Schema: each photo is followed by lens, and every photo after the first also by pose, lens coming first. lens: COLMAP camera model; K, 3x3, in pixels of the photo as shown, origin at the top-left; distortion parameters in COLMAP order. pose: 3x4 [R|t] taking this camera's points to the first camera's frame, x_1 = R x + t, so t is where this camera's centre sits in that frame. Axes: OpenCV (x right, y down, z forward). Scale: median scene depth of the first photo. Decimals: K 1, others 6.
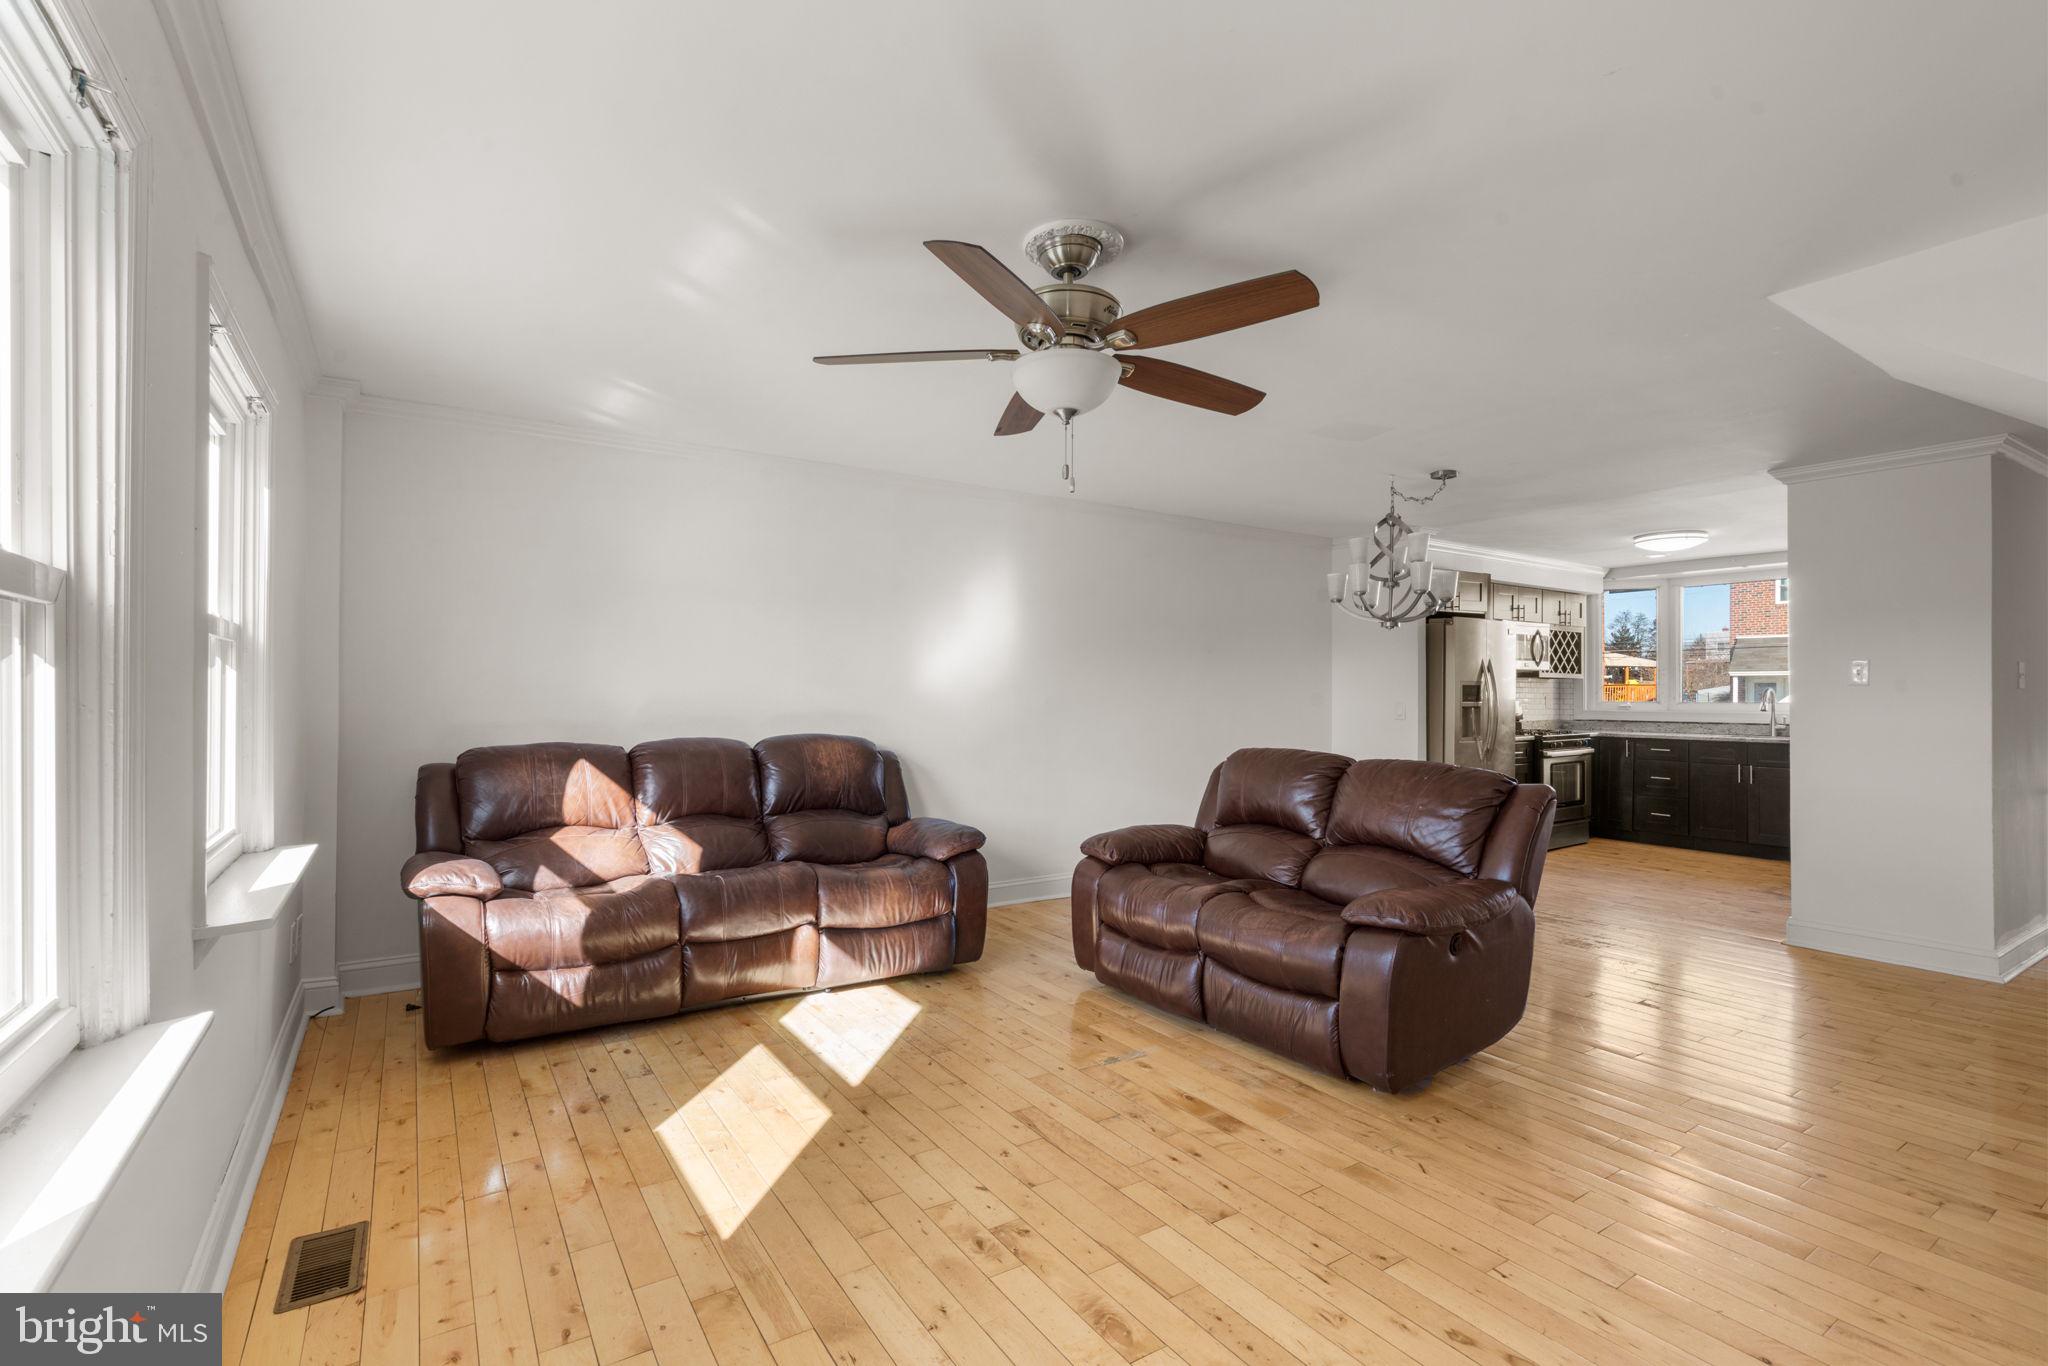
lens RADIAL K [[925.2, 0, 1029.1], [0, 925.2, 688.7], [0, 0, 1]] dist [-0.000776, 0.000583]
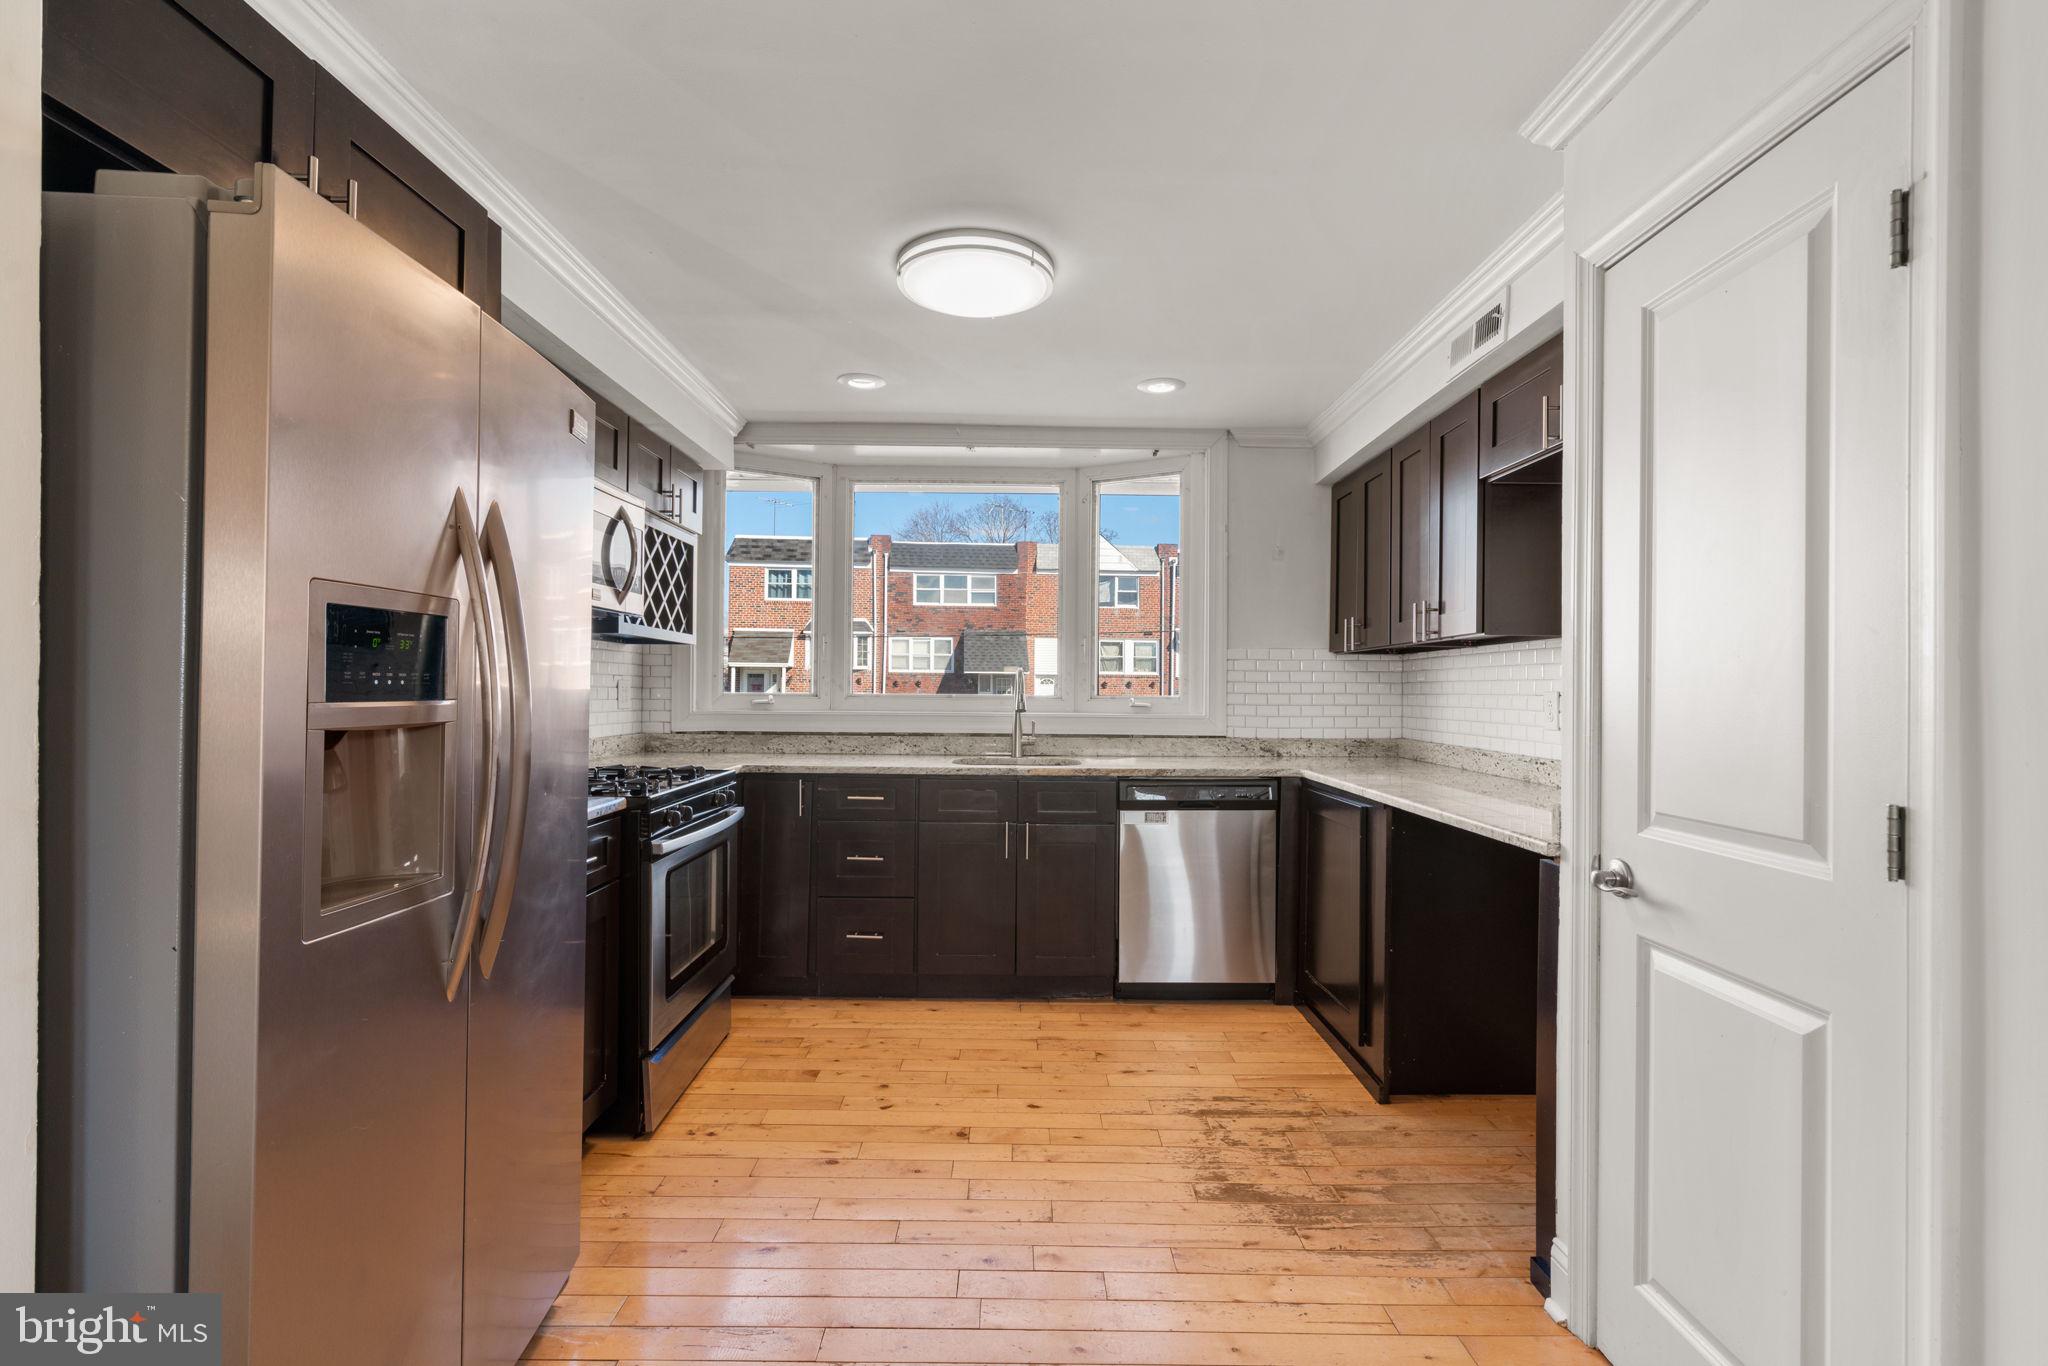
lens RADIAL K [[925.2, 0, 1035.5], [0, 925.2, 691.5], [0, 0, 1]] dist [-0.000776, 0.000583]
pose [[0.539493, 0.001377, 0.841989, 0.321856], [-0.013699, 0.999881, 0.007143, 0.007455], [-0.841878, -0.015388, 0.539448, 0.650580]]
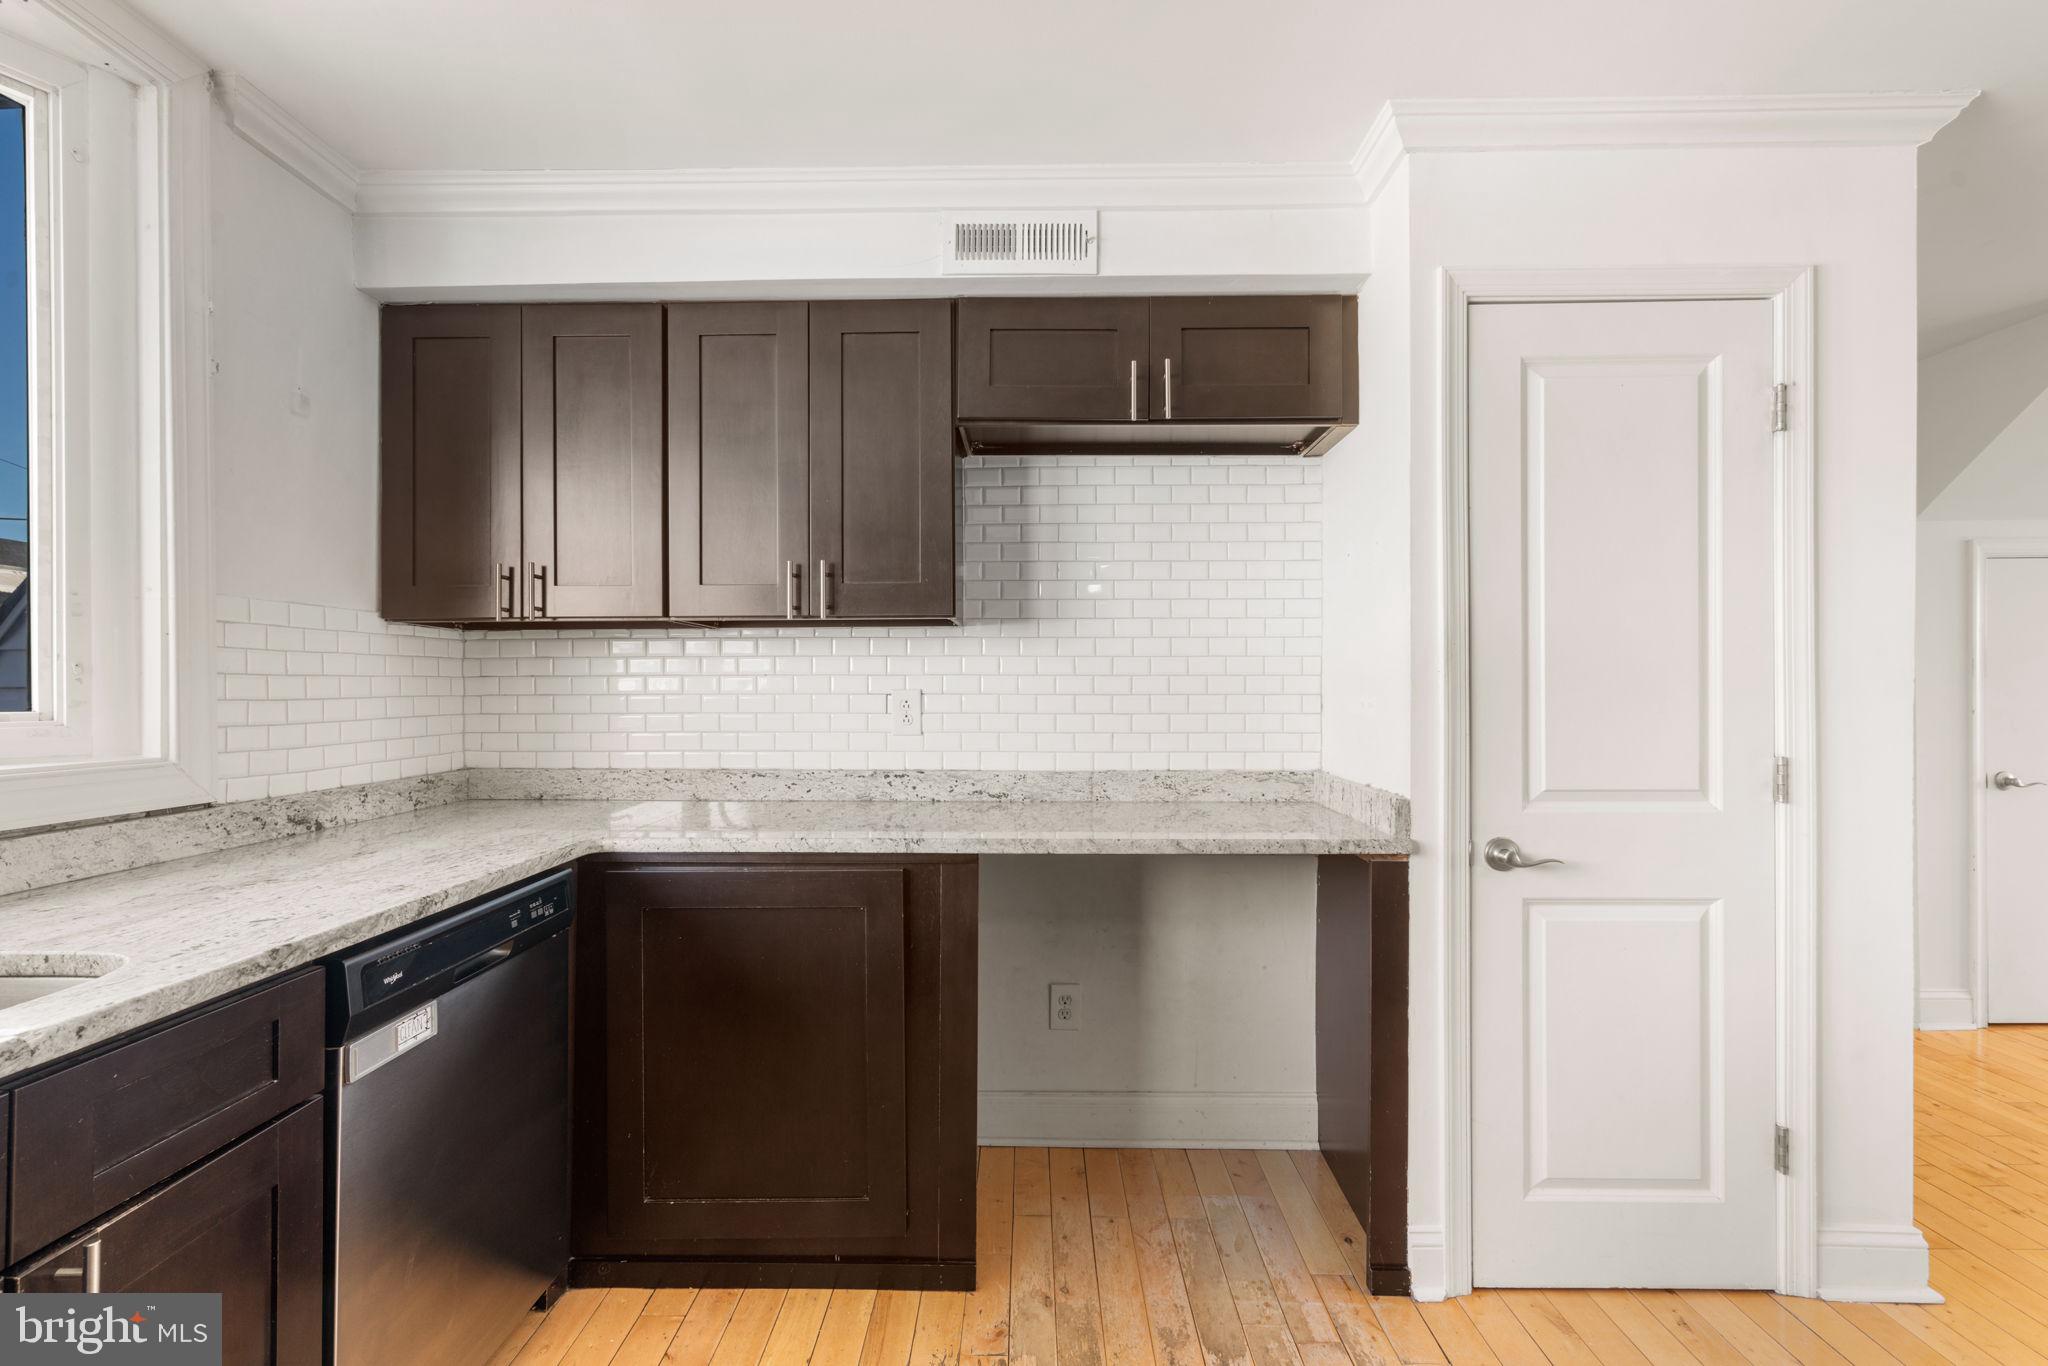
lens RADIAL K [[925.2, 0, 1028.0], [0, 925.2, 691.3], [0, 0, 1]] dist [-0.000776, 0.000583]
pose [[-0.828008, -0.001842, 0.560714, 0.530316], [-0.003713, 0.999991, -0.002198, 0.008338], [-0.560704, -0.003902, -0.828007, 0.907332]]
